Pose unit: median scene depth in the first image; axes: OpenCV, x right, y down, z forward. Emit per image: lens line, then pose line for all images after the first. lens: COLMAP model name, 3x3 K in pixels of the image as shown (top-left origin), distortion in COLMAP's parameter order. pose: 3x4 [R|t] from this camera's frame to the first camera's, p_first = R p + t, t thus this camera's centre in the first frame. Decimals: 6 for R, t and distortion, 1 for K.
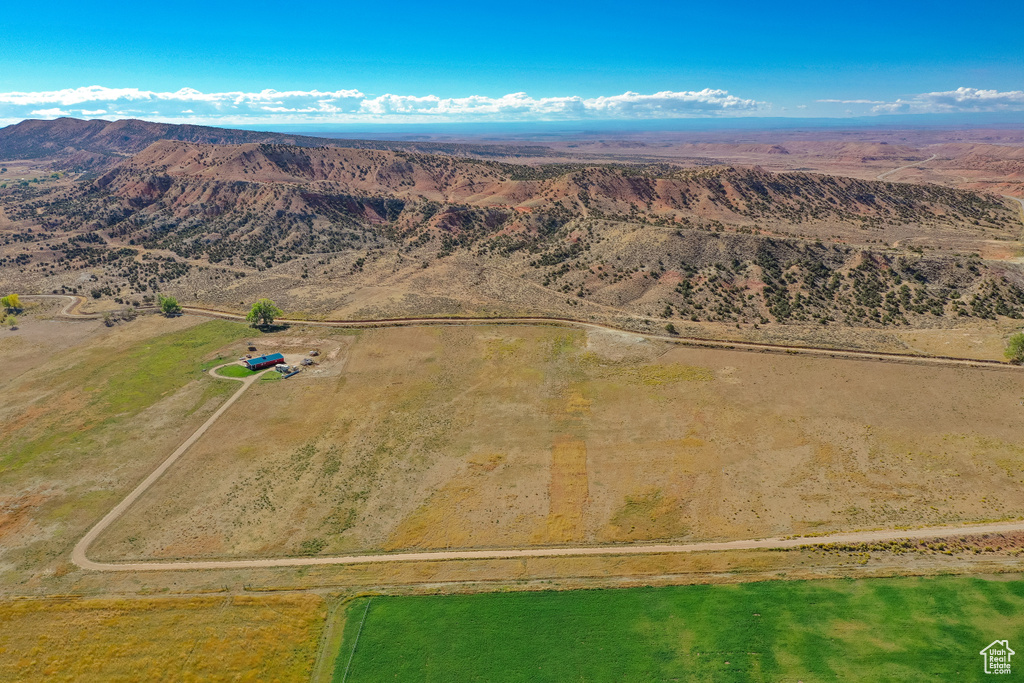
lens RADIAL K [[808.0, 0, 512.0], [0, 808.0, 341.5], [0, 0, 1]] dist [-0.003878, 0.002429]
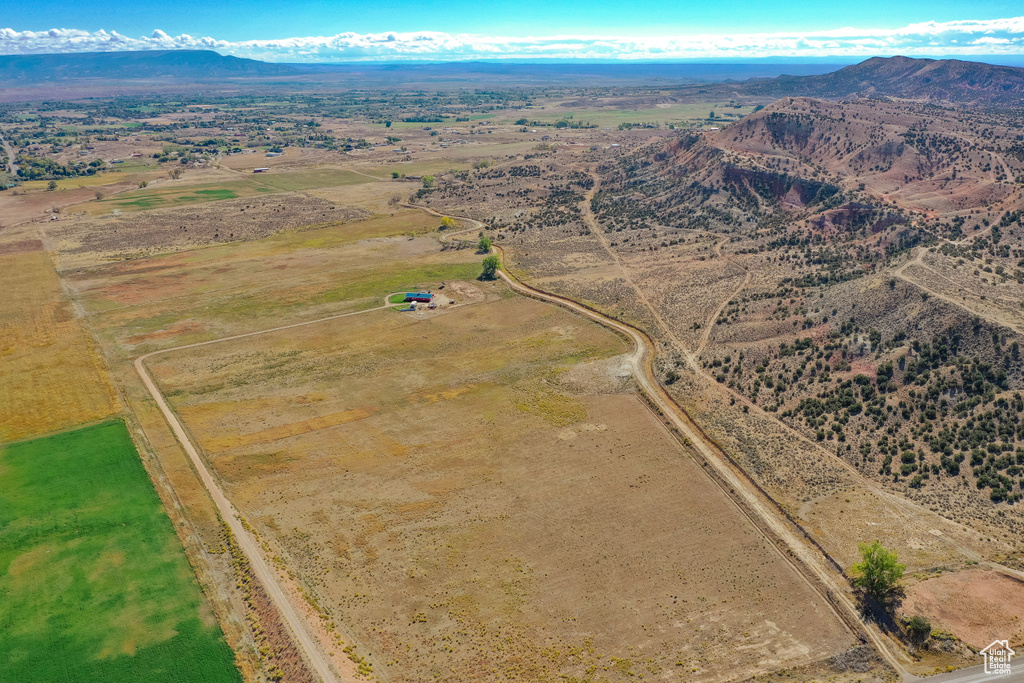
lens RADIAL K [[808.0, 0, 512.0], [0, 808.0, 341.5], [0, 0, 1]] dist [-0.003878, 0.002429]
pose [[0.525845, 0.288925, -0.800006, 0.684563], [-0.223625, 0.954414, 0.197701, -0.161531], [0.820658, 0.074941, 0.566485, 0.293683]]
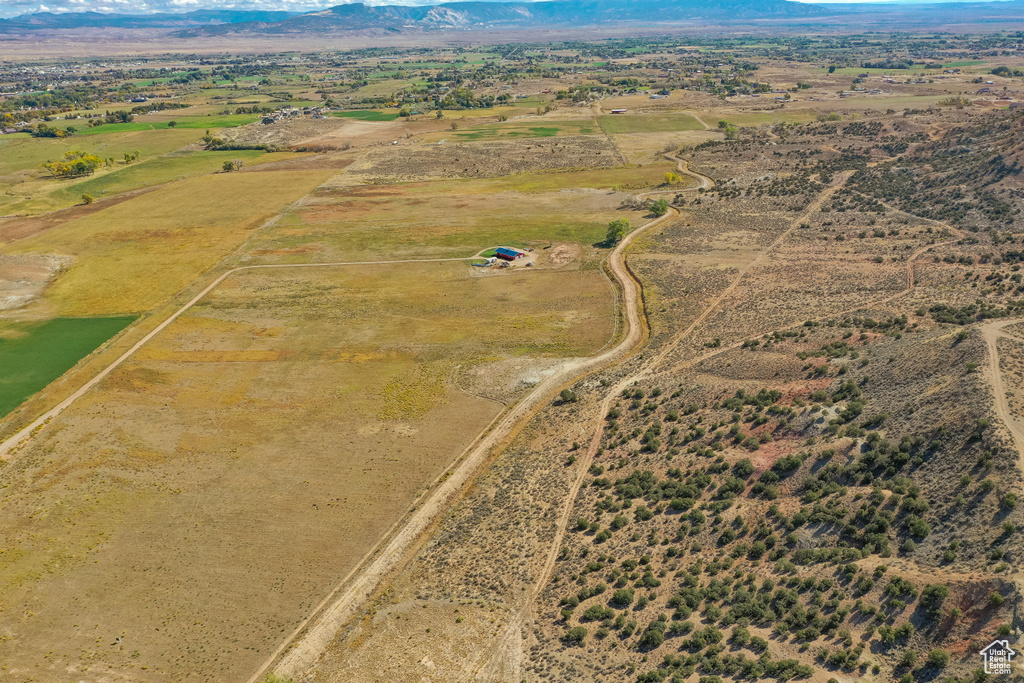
lens RADIAL K [[808.0, 0, 512.0], [0, 808.0, 341.5], [0, 0, 1]] dist [-0.003878, 0.002429]
pose [[-0.052657, 0.392633, -0.918187, 0.690932], [-0.238939, 0.887801, 0.393342, -0.270272], [0.969606, 0.240103, 0.047066, 0.772179]]
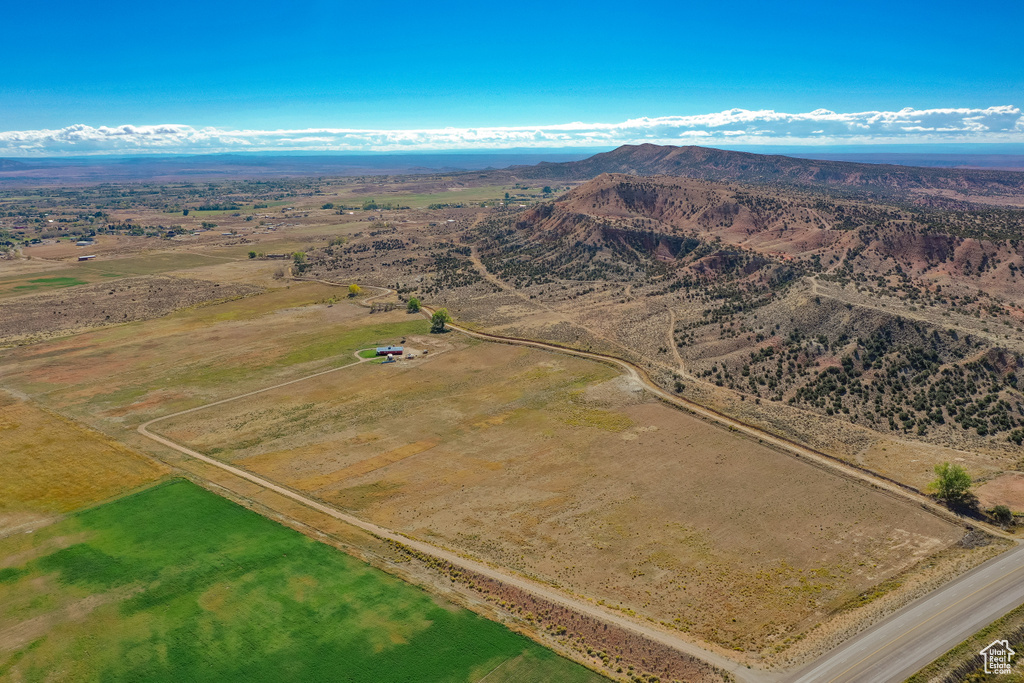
lens RADIAL K [[808.0, 0, 512.0], [0, 808.0, 341.5], [0, 0, 1]] dist [-0.003878, 0.002429]
pose [[0.748802, 0.156788, -0.643982, 0.591890], [-0.171392, 0.984375, 0.040372, -0.066350], [0.640250, 0.080143, 0.763975, 0.051133]]
